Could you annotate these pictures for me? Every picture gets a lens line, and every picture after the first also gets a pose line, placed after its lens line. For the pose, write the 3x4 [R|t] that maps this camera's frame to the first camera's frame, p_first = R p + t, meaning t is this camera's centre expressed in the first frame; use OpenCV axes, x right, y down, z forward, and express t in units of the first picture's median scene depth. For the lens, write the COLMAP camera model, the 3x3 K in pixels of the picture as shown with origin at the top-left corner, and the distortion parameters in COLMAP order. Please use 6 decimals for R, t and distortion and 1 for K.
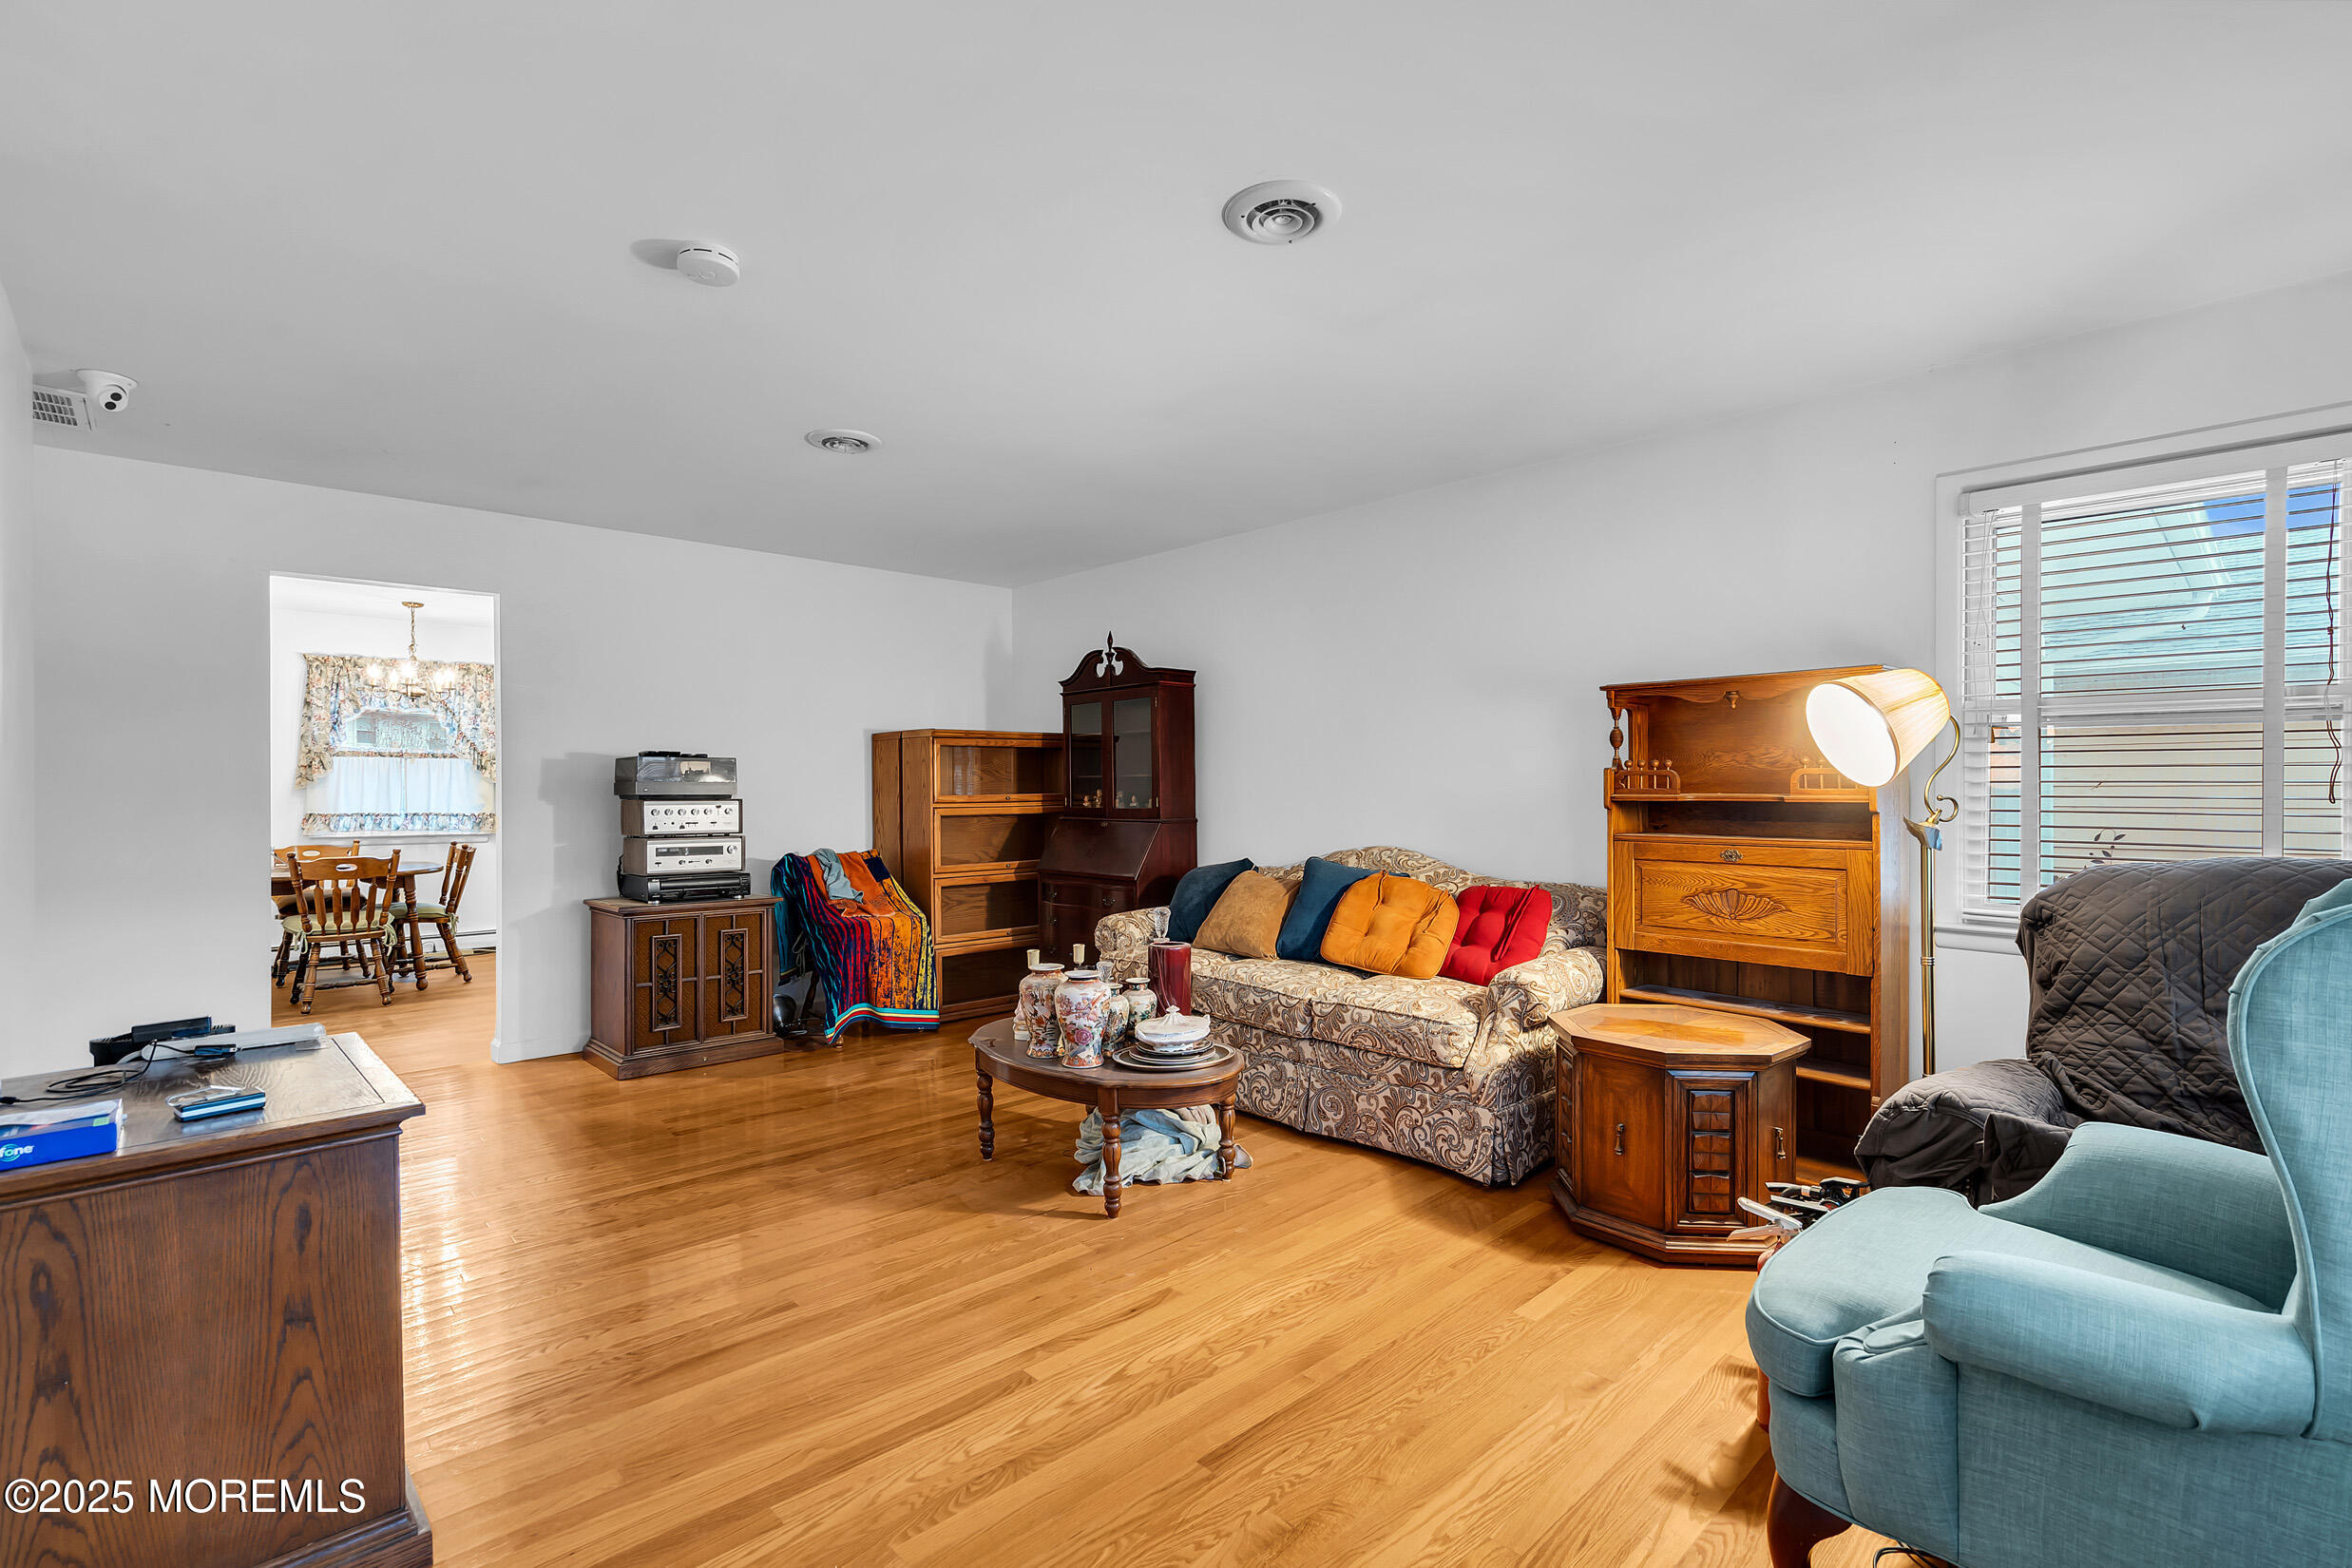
lens RADIAL K [[1071.1, 0, 1174.2], [0, 1071.1, 783.8], [0, 0, 1]] dist [0.001431, 0.000152]
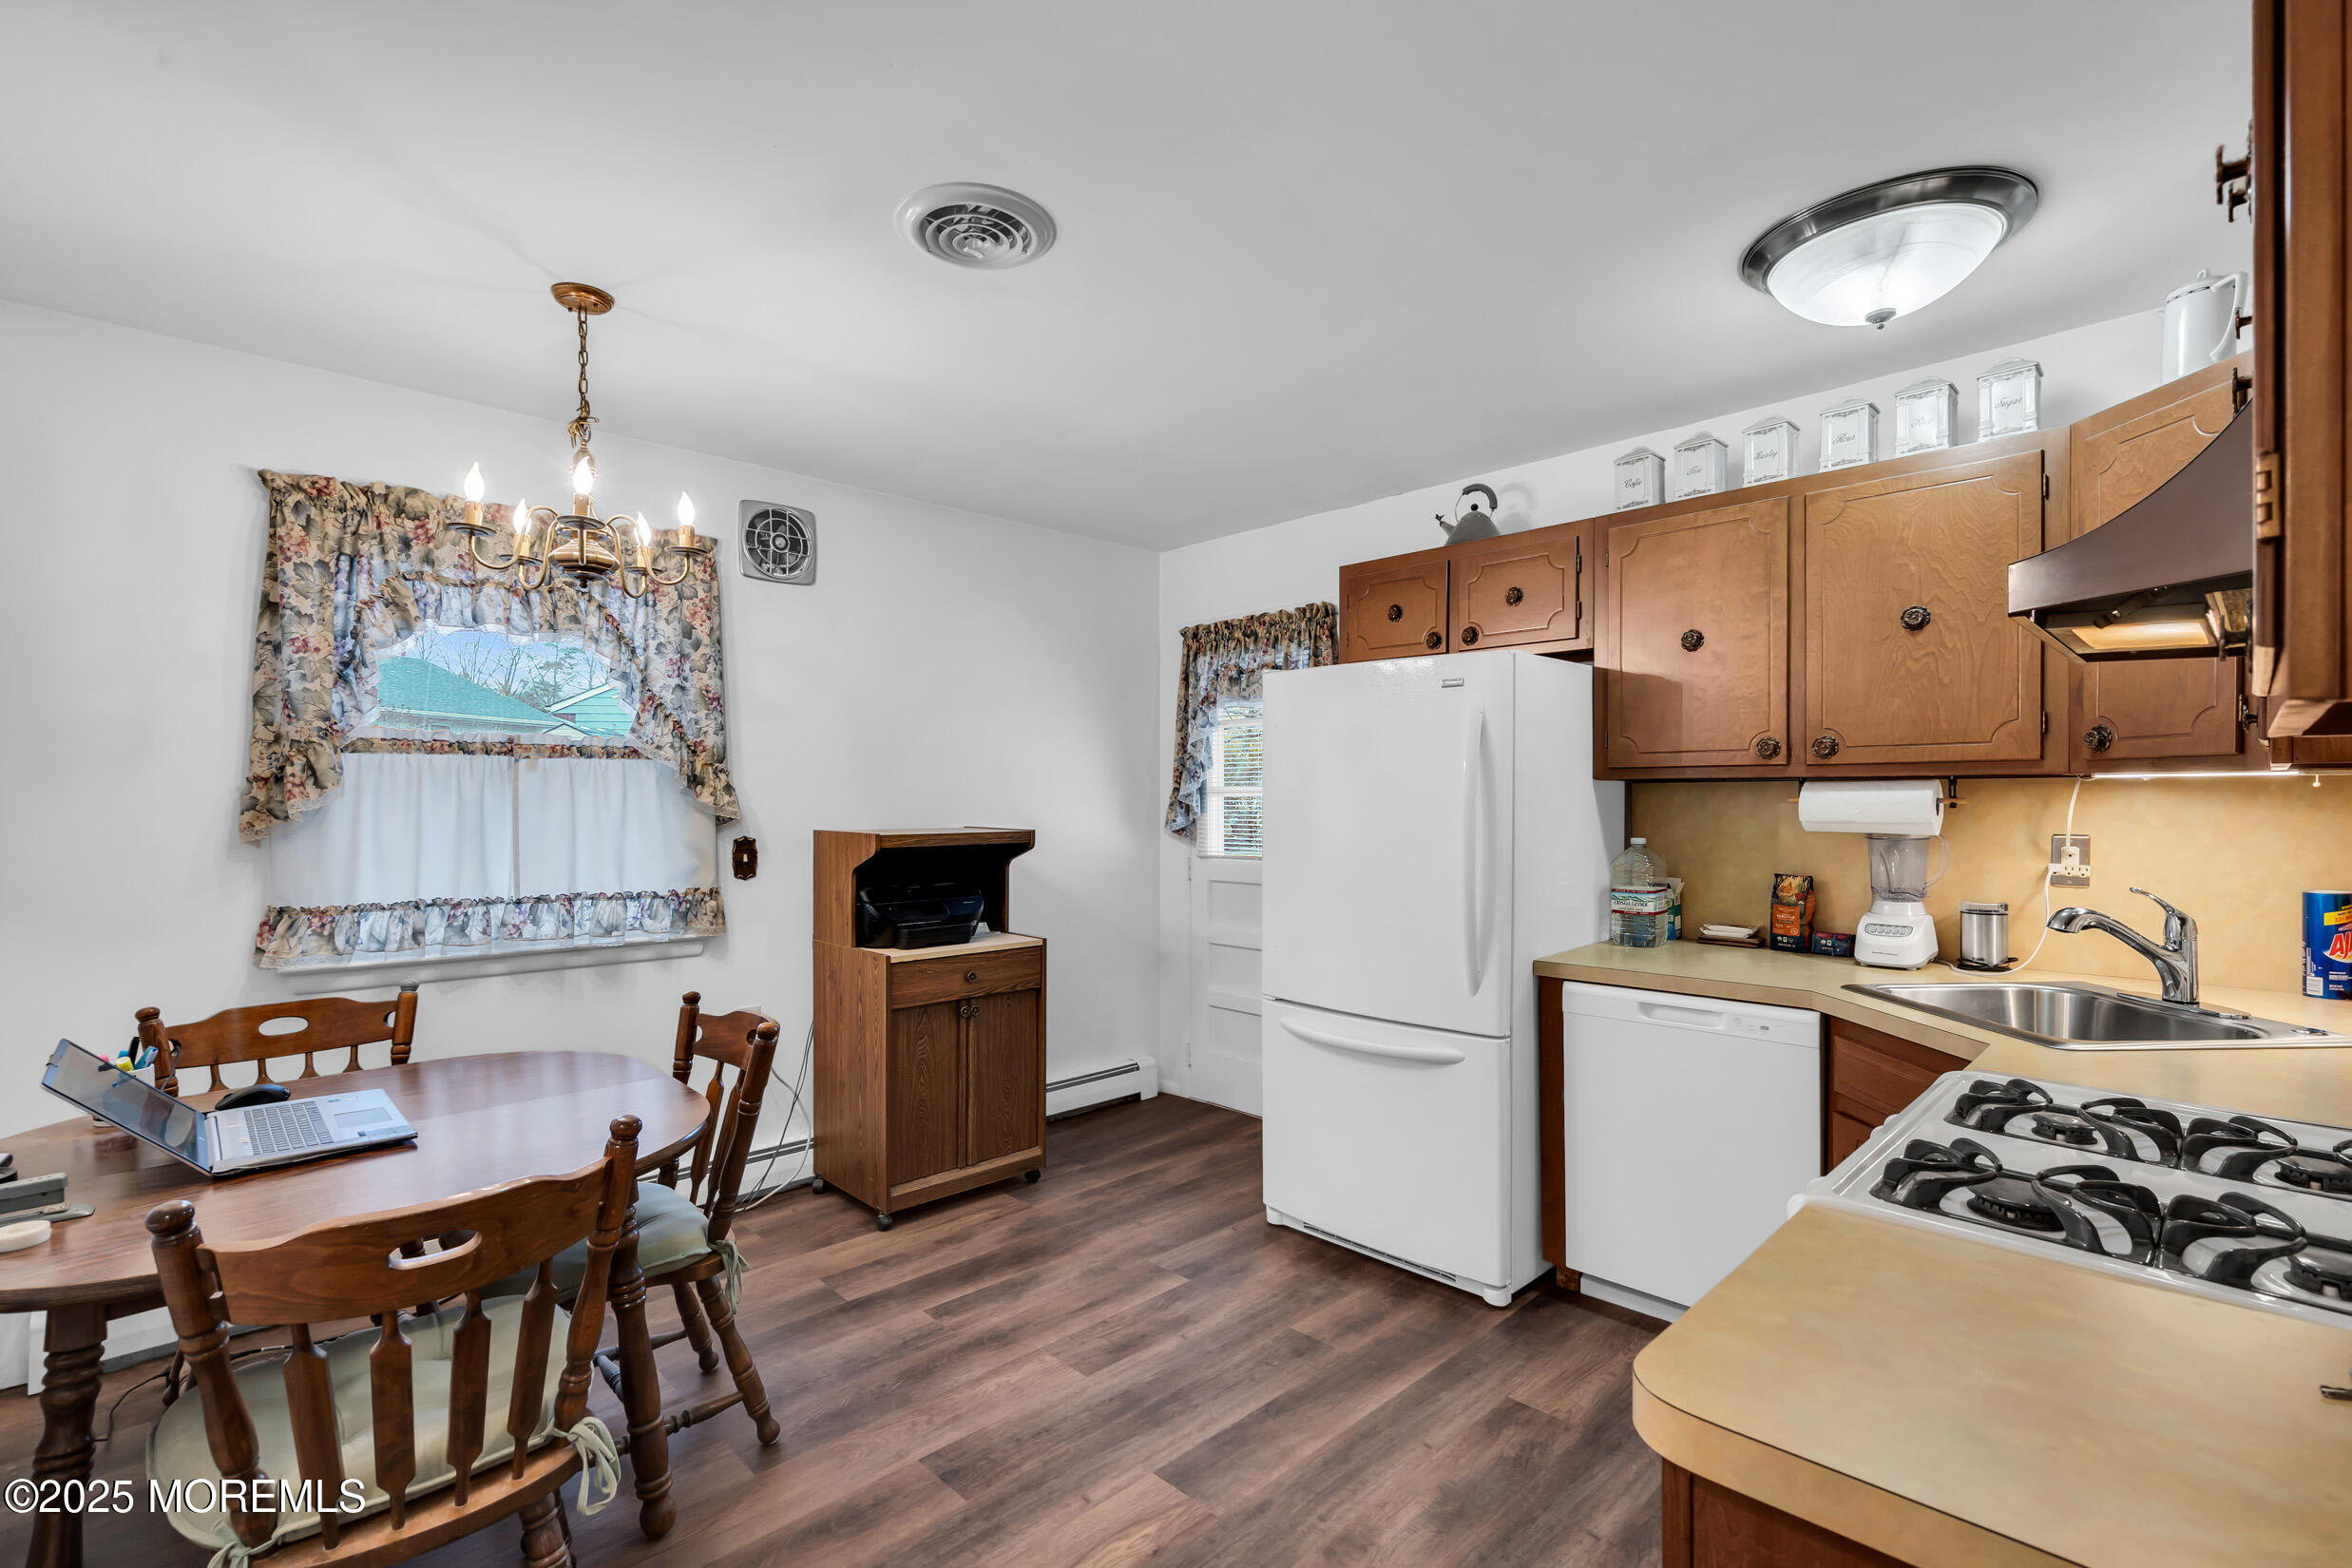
lens RADIAL K [[1071.1, 0, 1176.3], [0, 1071.1, 794.6], [0, 0, 1]] dist [0.001431, 0.000152]
pose [[0.999974, -0.001262, 0.007039, -0.497121], [0.001234, 0.999991, 0.003964, -0.011919], [-0.007044, -0.003955, 0.999967, 0.625078]]
